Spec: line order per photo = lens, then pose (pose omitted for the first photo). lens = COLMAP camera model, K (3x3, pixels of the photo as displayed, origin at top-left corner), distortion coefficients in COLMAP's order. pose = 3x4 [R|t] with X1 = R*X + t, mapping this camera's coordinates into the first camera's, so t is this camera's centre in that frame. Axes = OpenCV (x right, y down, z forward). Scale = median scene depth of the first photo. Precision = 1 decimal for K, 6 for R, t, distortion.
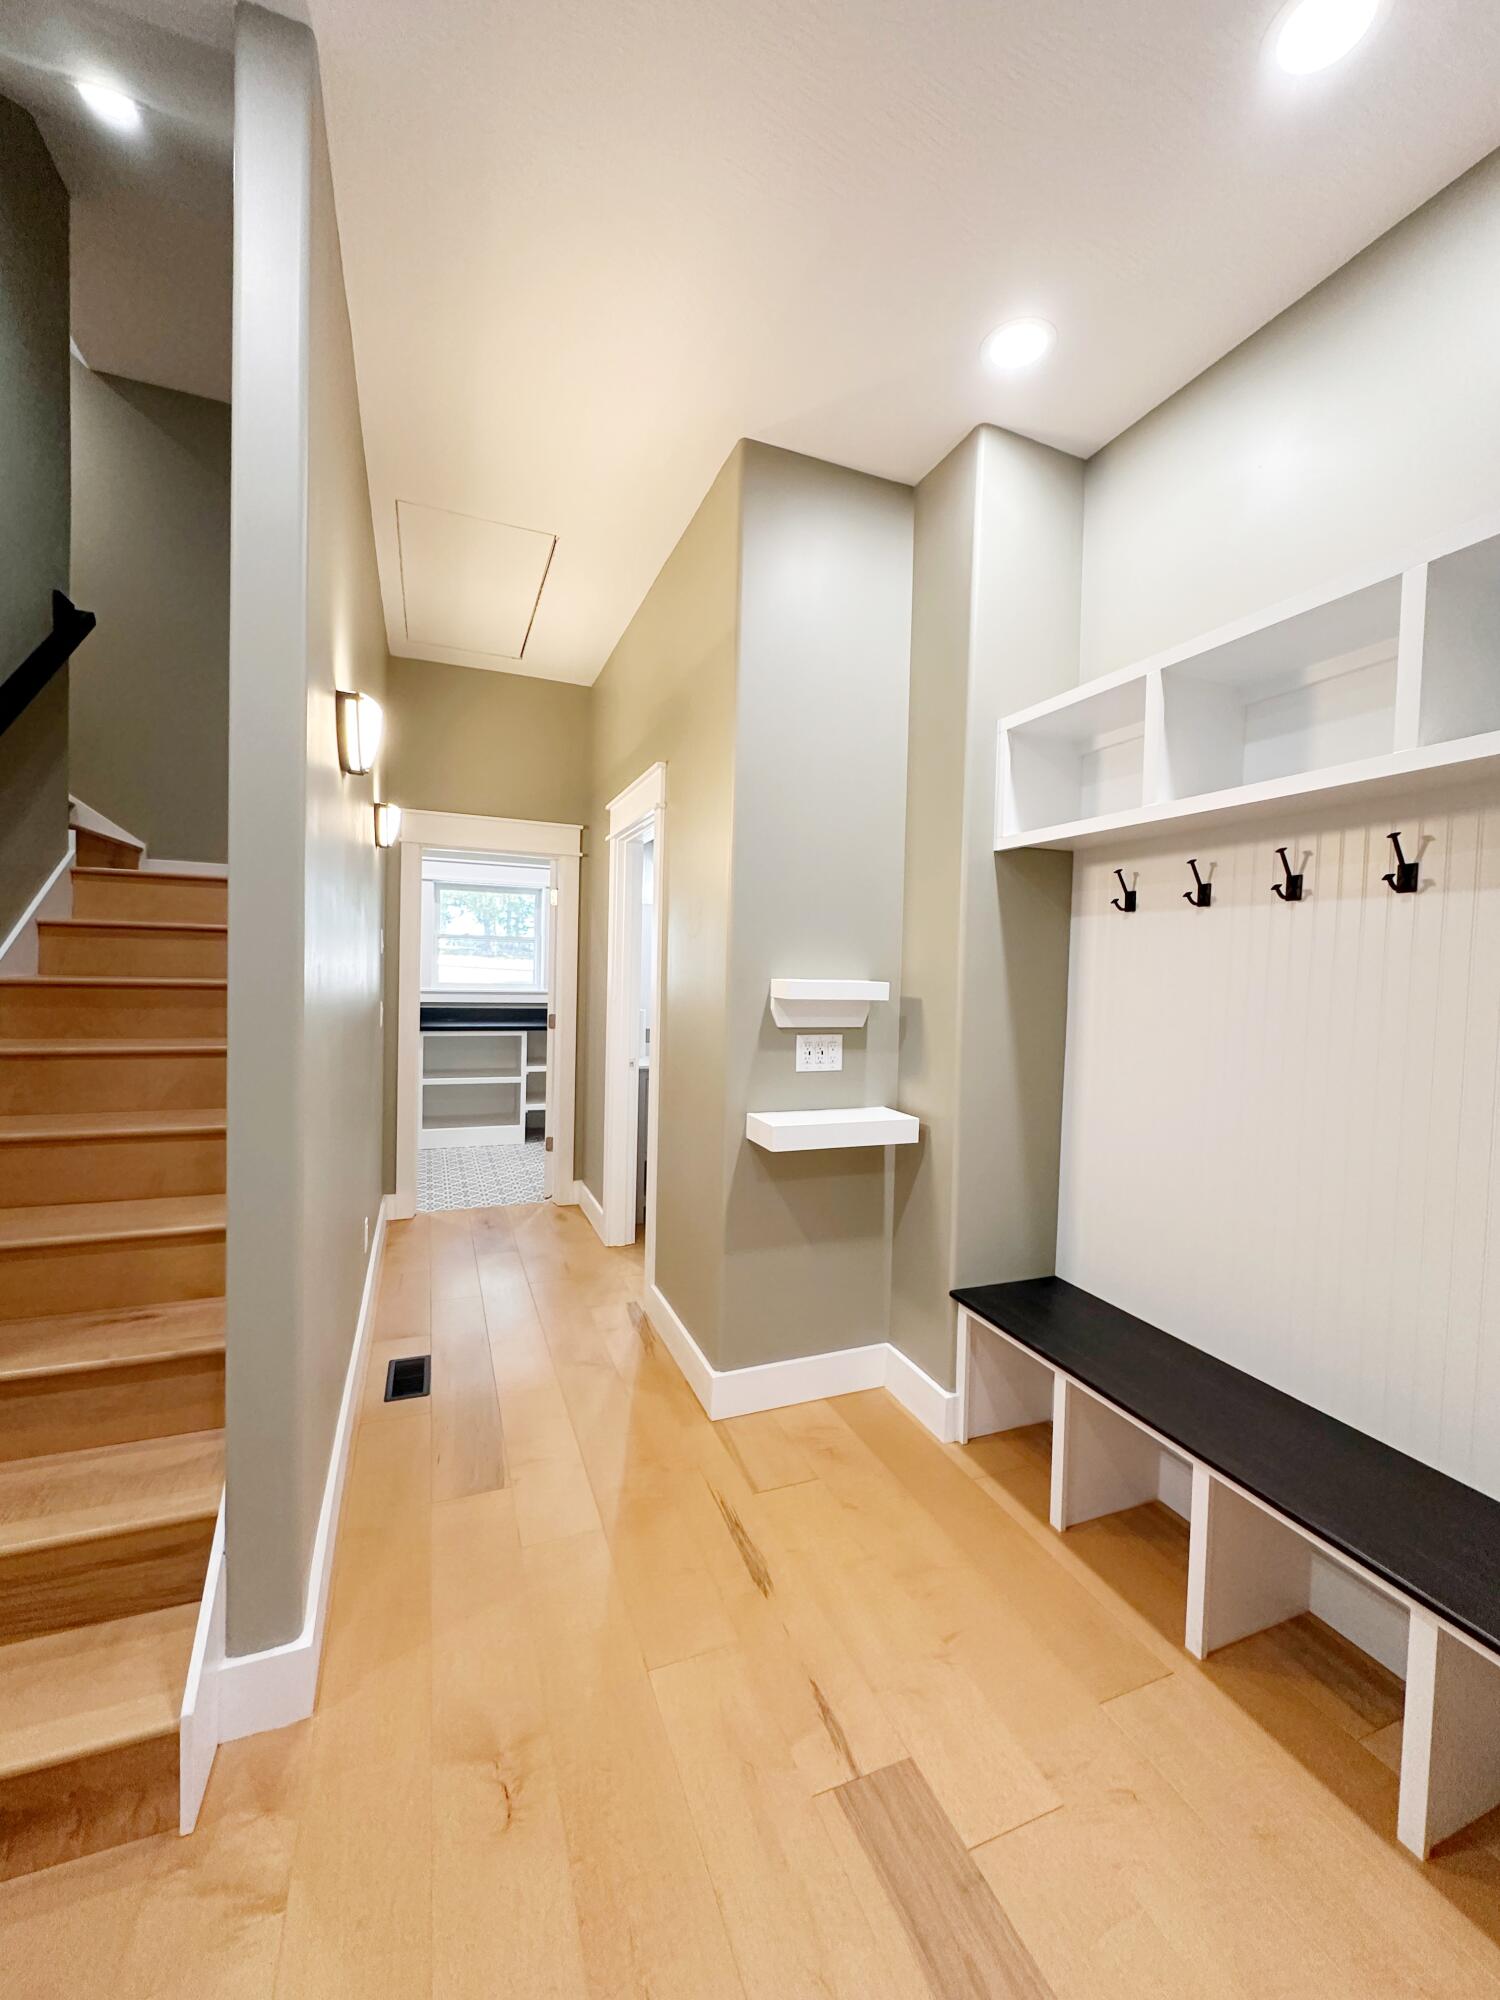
lens RADIAL K [[800.9, 0, 742.4], [0, 800.9, 997.1], [0, 0, 1]] dist [-0.005580, 0.000764]
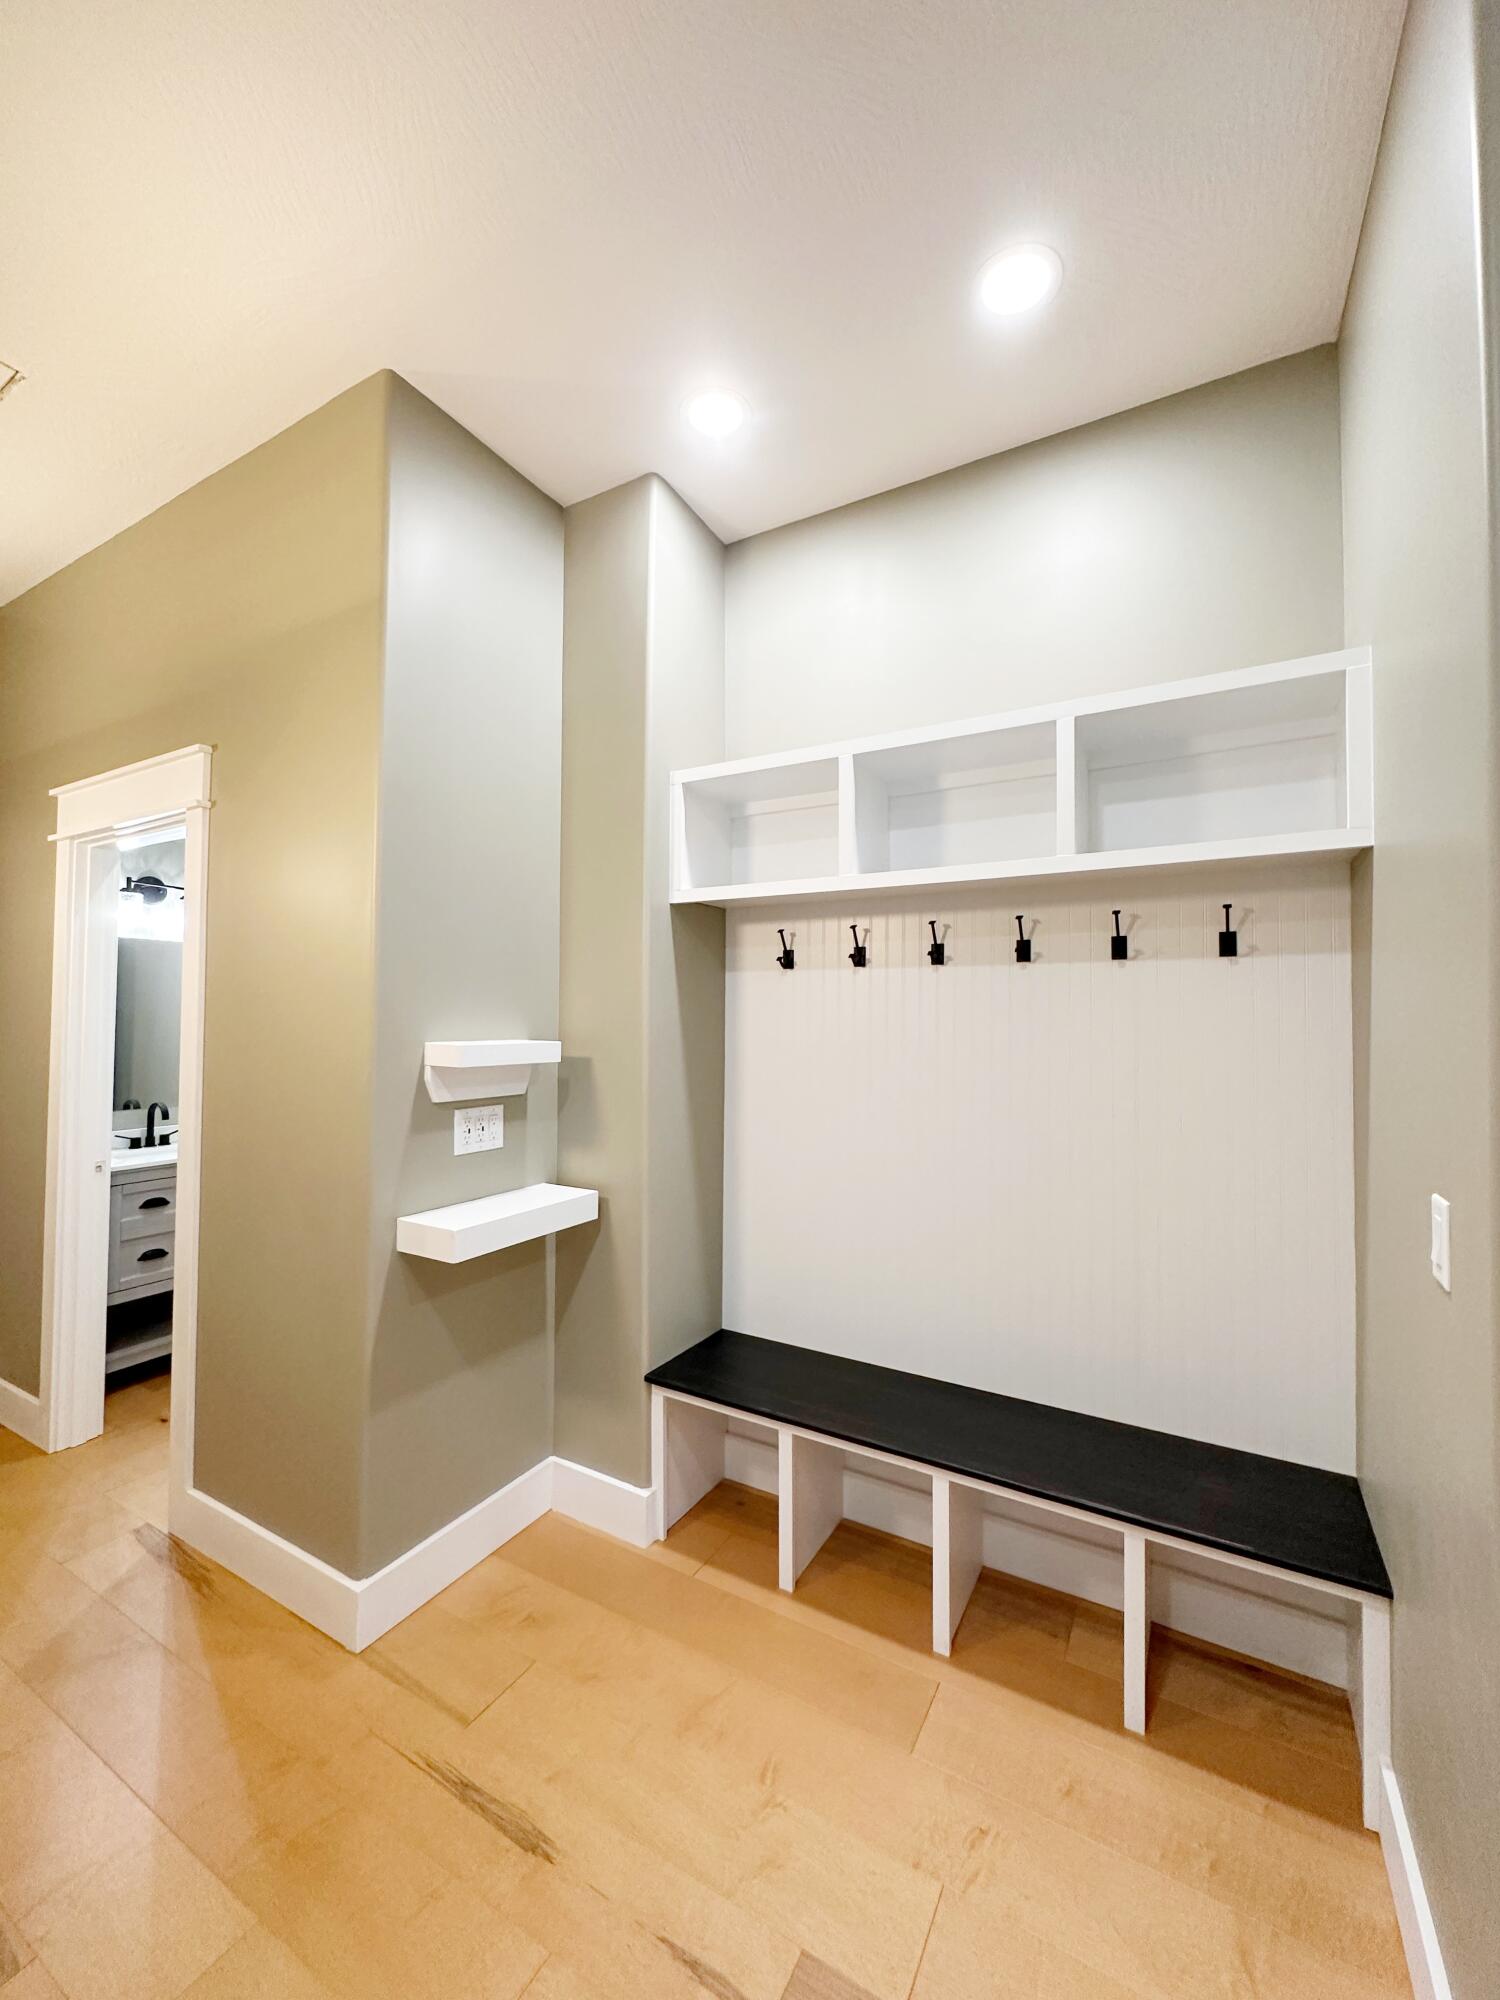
lens RADIAL K [[800.9, 0, 748.8], [0, 800.9, 997.3], [0, 0, 1]] dist [-0.005580, 0.000764]
pose [[0.778505, -0.001805, 0.627635, -0.222529], [0.035411, 0.998529, -0.041052, -0.024800], [-0.626638, 0.054184, 0.777424, 0.186385]]
